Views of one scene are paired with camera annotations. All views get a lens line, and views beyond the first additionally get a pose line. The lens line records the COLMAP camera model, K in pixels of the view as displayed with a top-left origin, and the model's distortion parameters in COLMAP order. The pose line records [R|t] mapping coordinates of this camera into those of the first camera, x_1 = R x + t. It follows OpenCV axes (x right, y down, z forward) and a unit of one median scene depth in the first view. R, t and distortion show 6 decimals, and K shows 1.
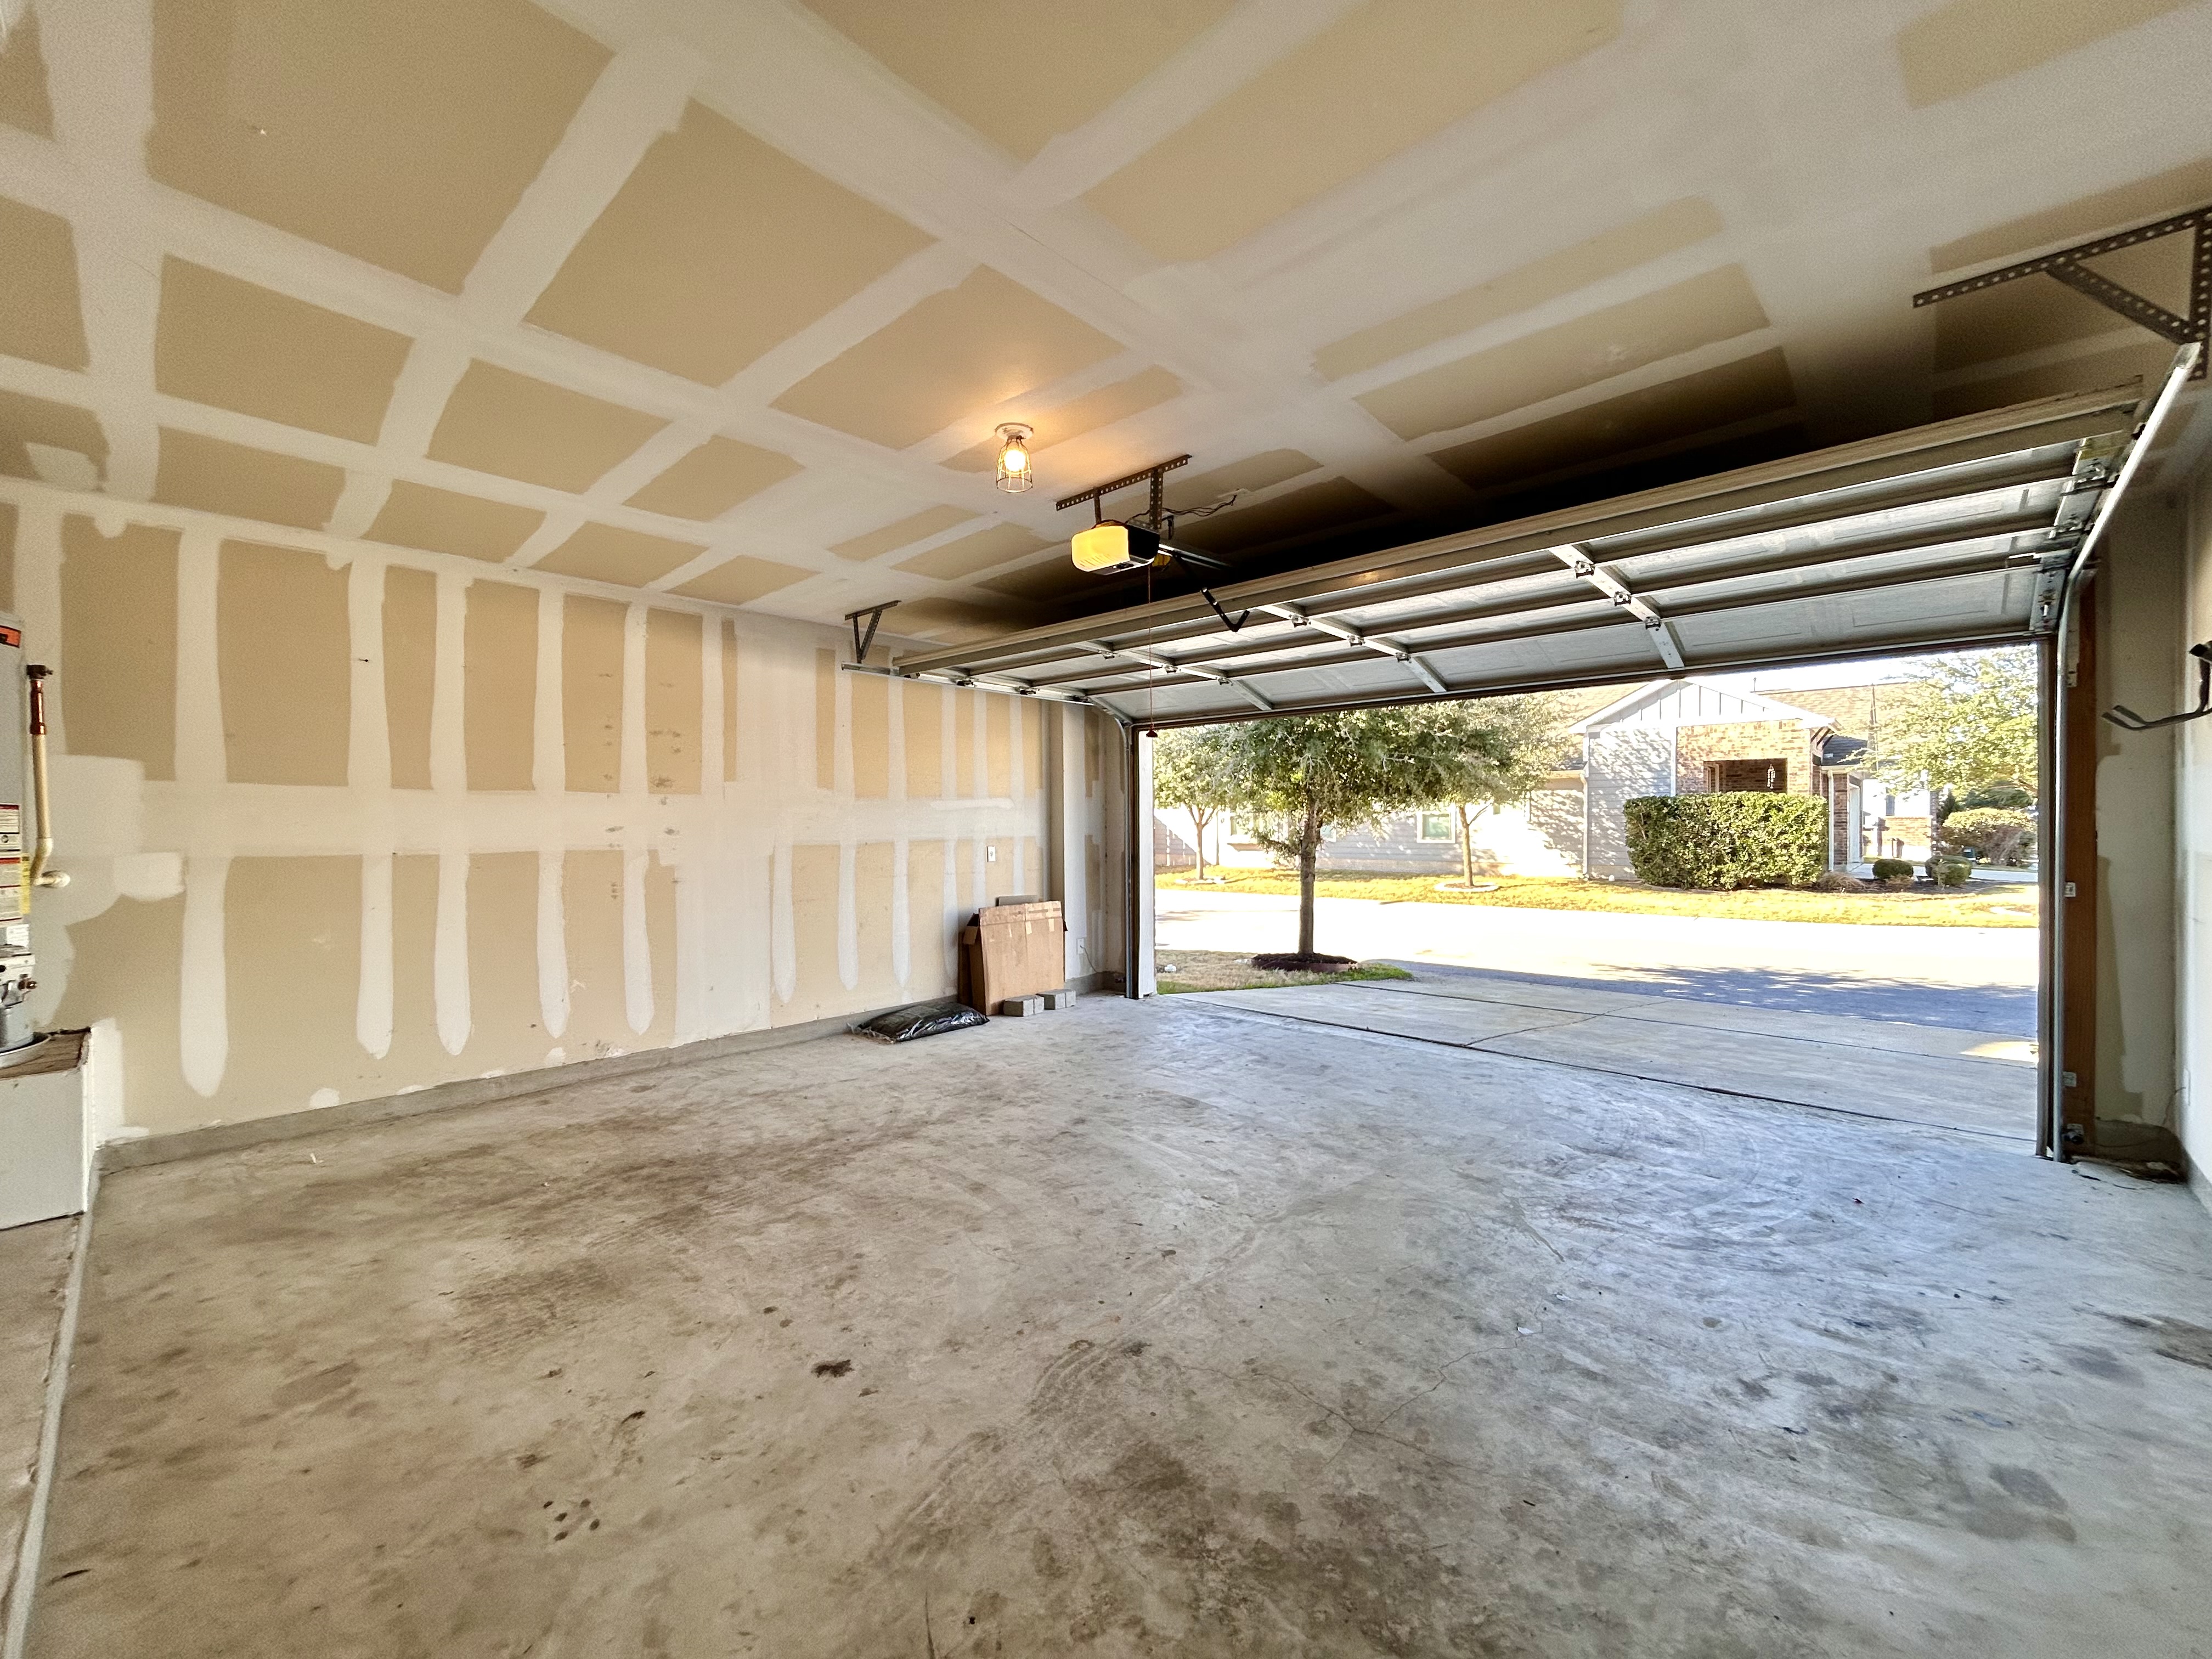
lens RADIAL K [[890.0, 0, 1110.4], [0, 890.0, 831.5], [0, 0, 1]] dist [-0.002645, 0.000919]
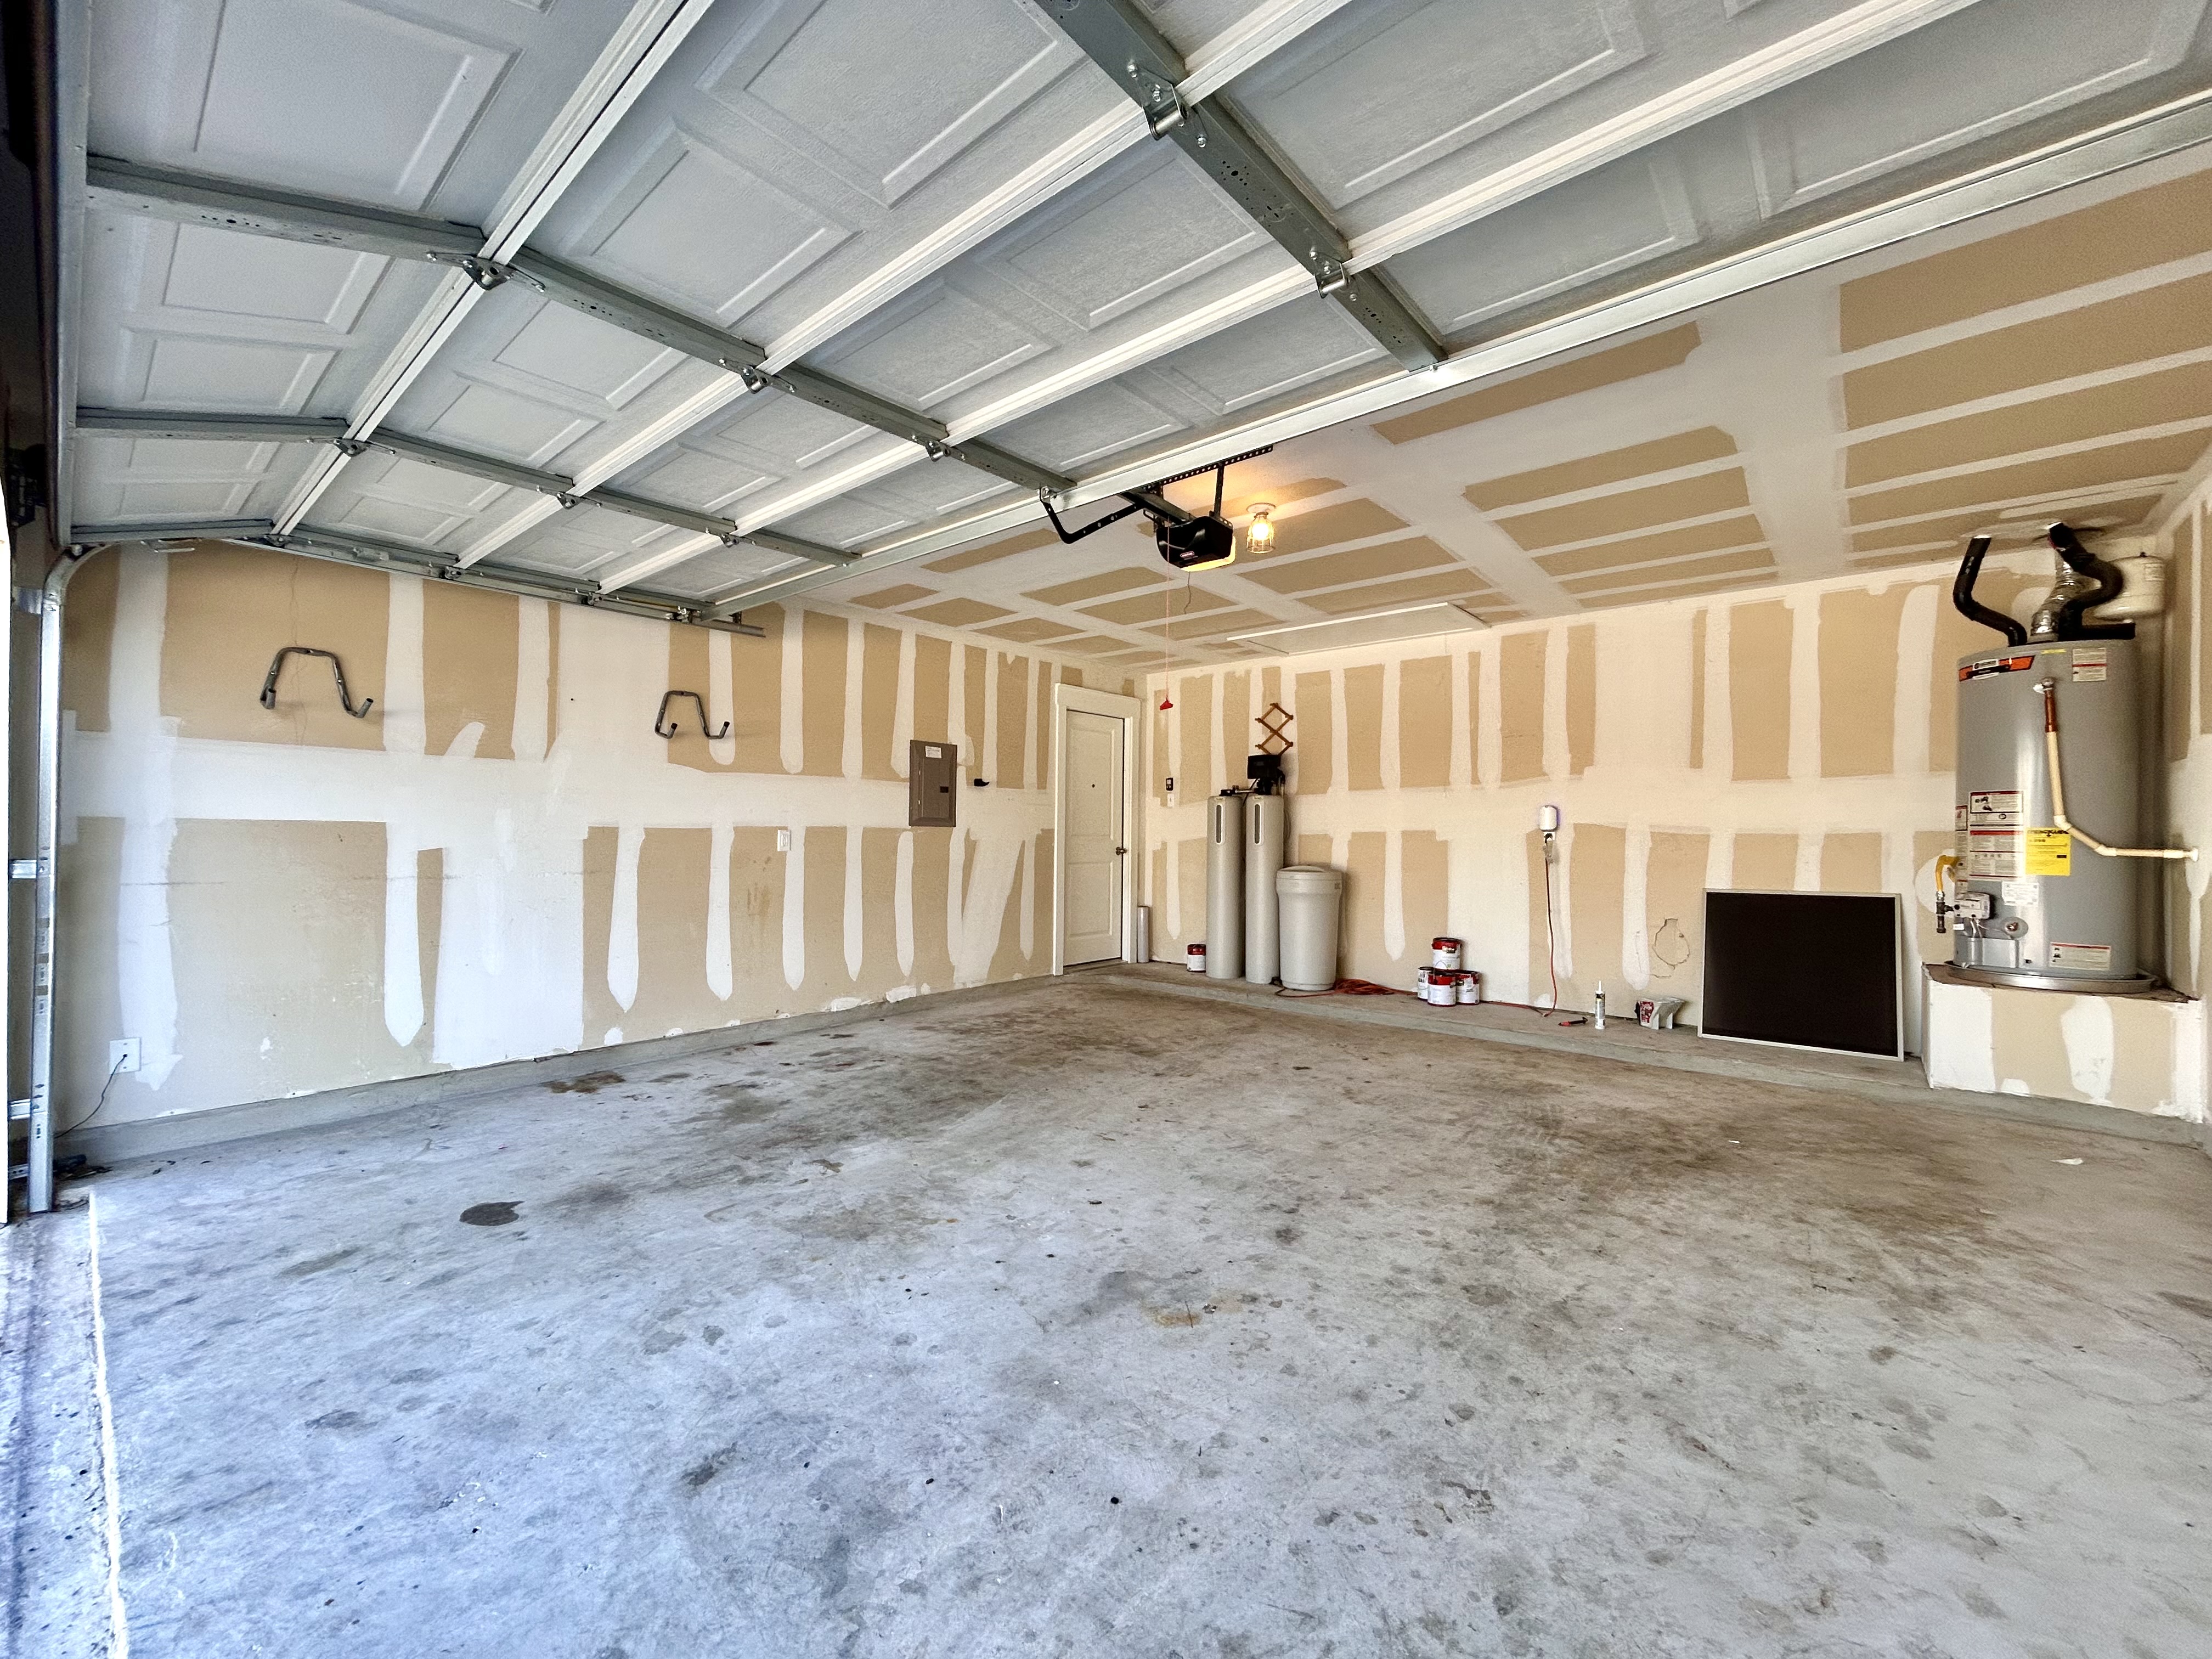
lens RADIAL K [[890.0, 0, 1104.8], [0, 890.0, 827.0], [0, 0, 1]] dist [-0.002645, 0.000919]
pose [[-0.999188, -0.003609, -0.040124, 0.135996], [-0.003521, 0.999991, -0.002277, 0.025114], [0.040132, -0.002133, -0.999192, 1.771439]]
